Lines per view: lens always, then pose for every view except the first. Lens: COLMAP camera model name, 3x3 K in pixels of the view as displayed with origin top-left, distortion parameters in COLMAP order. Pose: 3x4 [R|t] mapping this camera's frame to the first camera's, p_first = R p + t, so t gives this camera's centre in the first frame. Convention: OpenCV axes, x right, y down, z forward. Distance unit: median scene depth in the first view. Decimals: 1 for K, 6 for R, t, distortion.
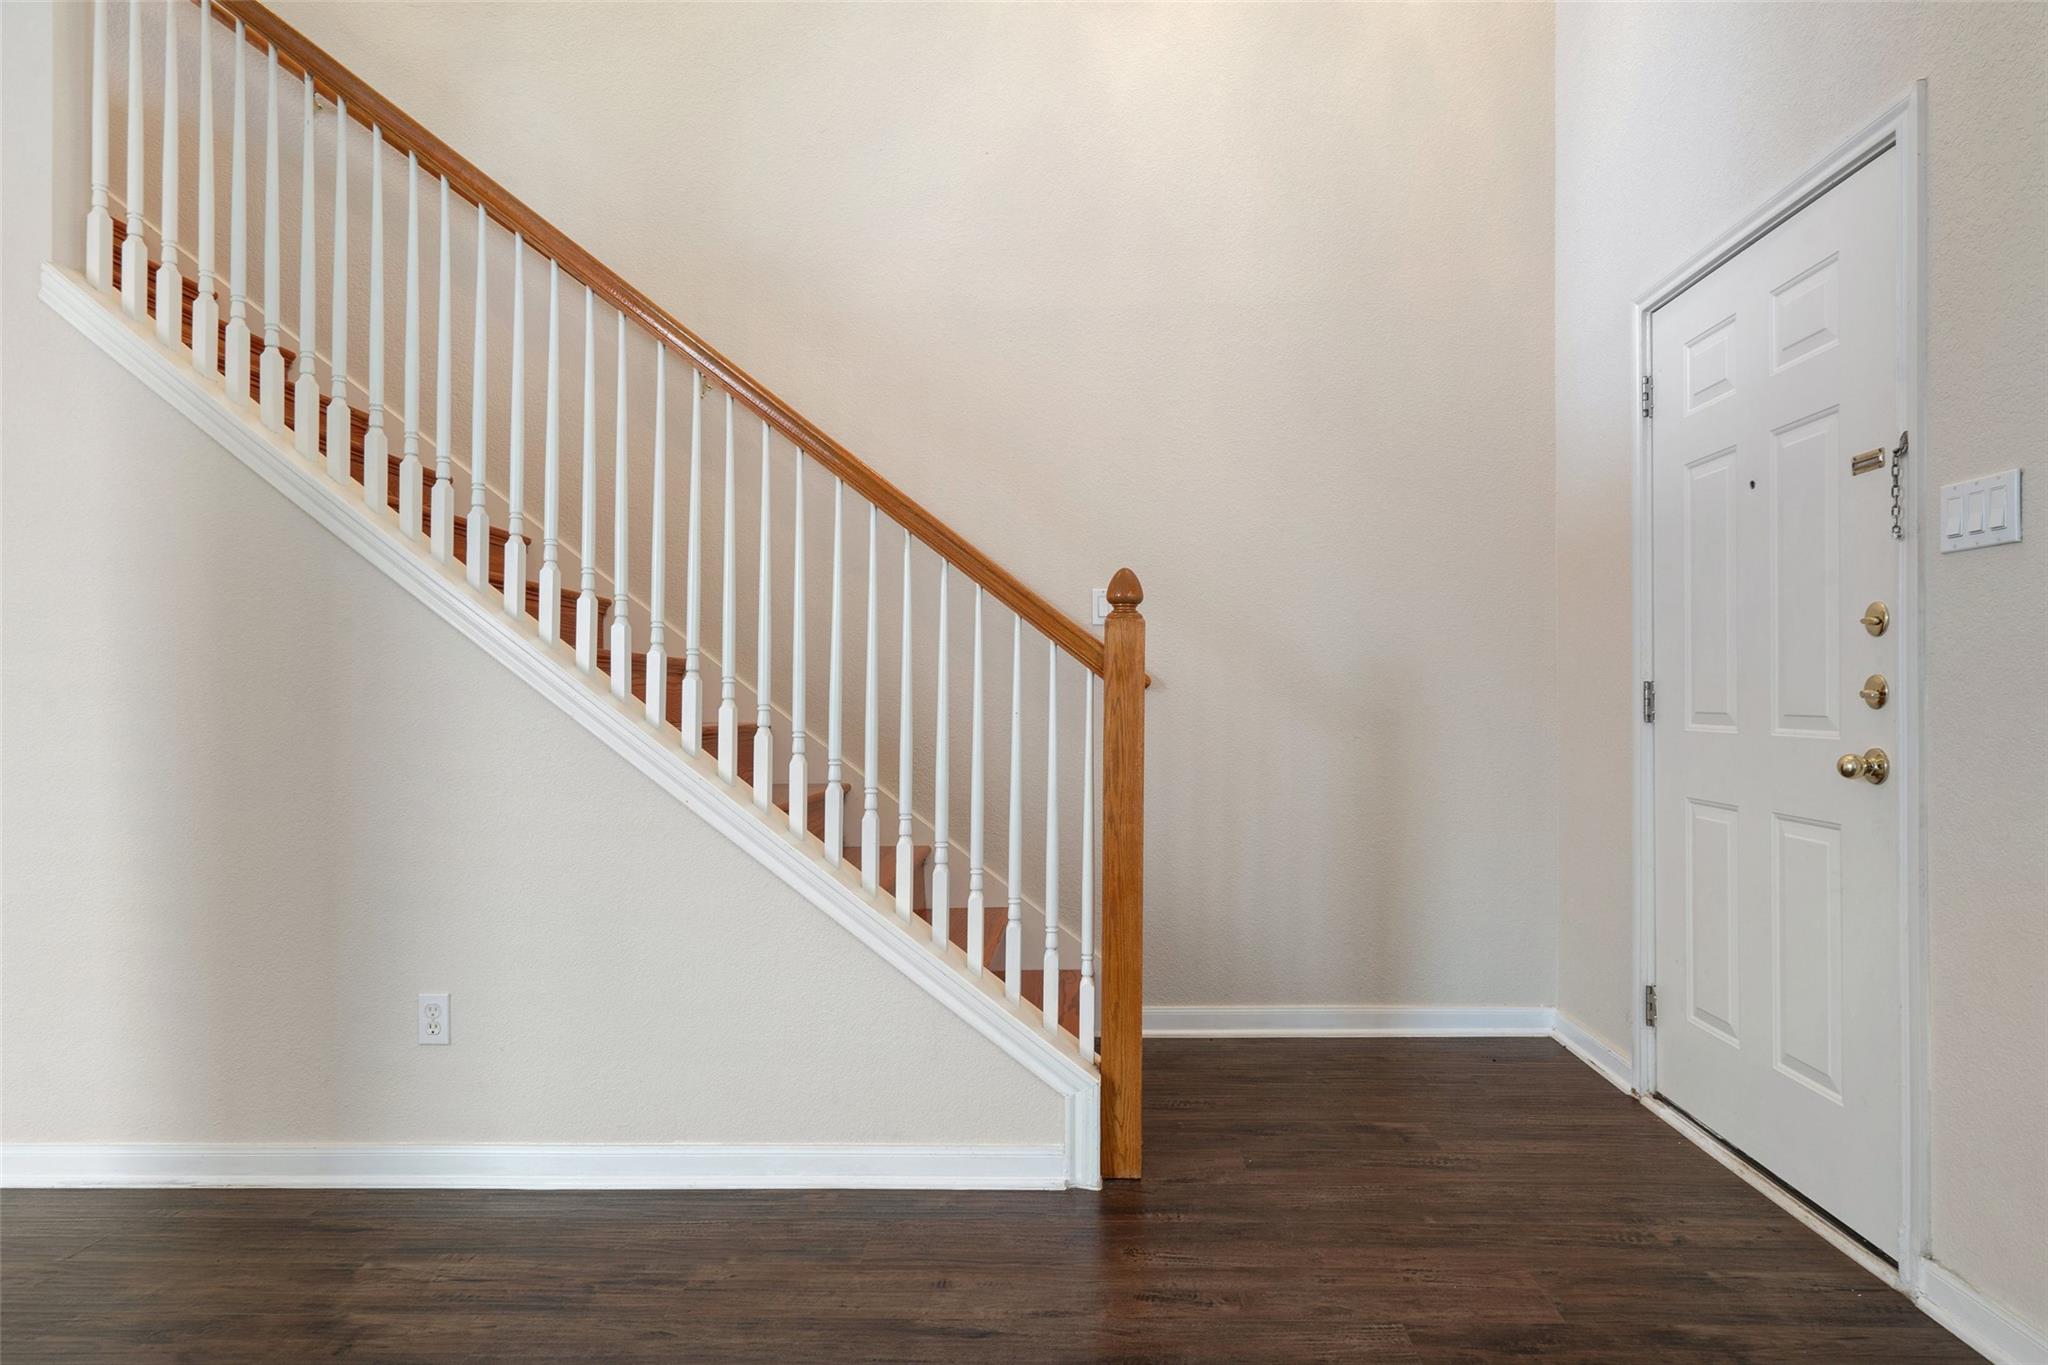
lens RADIAL K [[1126.3, 0, 1024.0], [0, 1126.3, 682.5], [0, 0, 1]] dist [-0.003195, -0.000386]
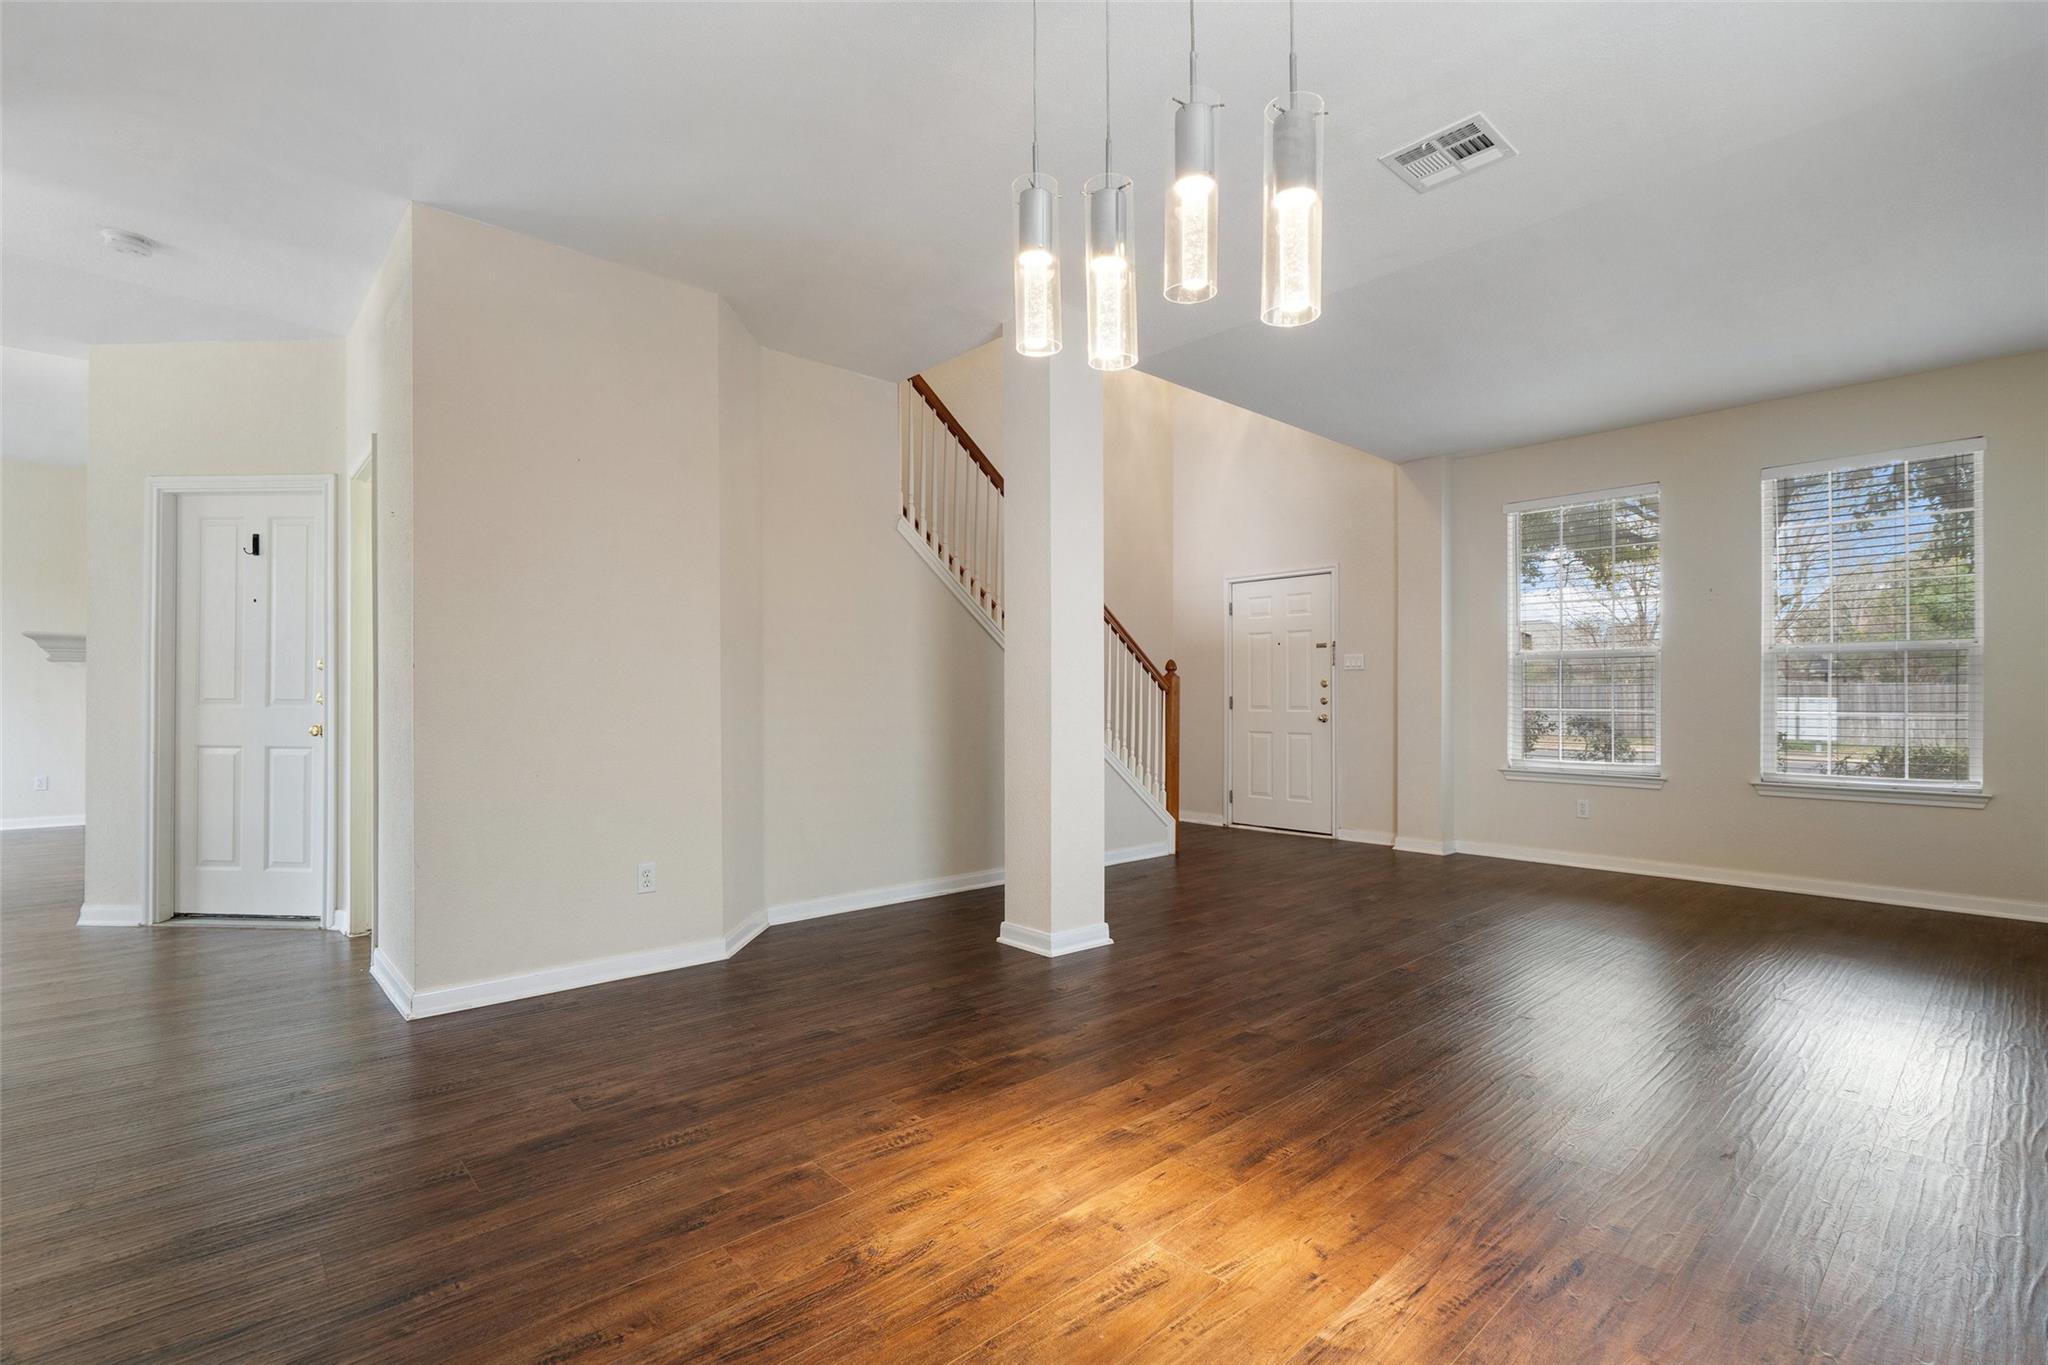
lens RADIAL K [[945.0, 0, 1016.7], [0, 945.0, 686.2], [0, 0, 1]] dist [0.002742, 0.000738]
pose [[0.704072, 0.027445, 0.709598, -2.084727], [-0.014529, 0.999600, -0.024246, 0.045311], [-0.709980, 0.006761, 0.704190, -0.545240]]
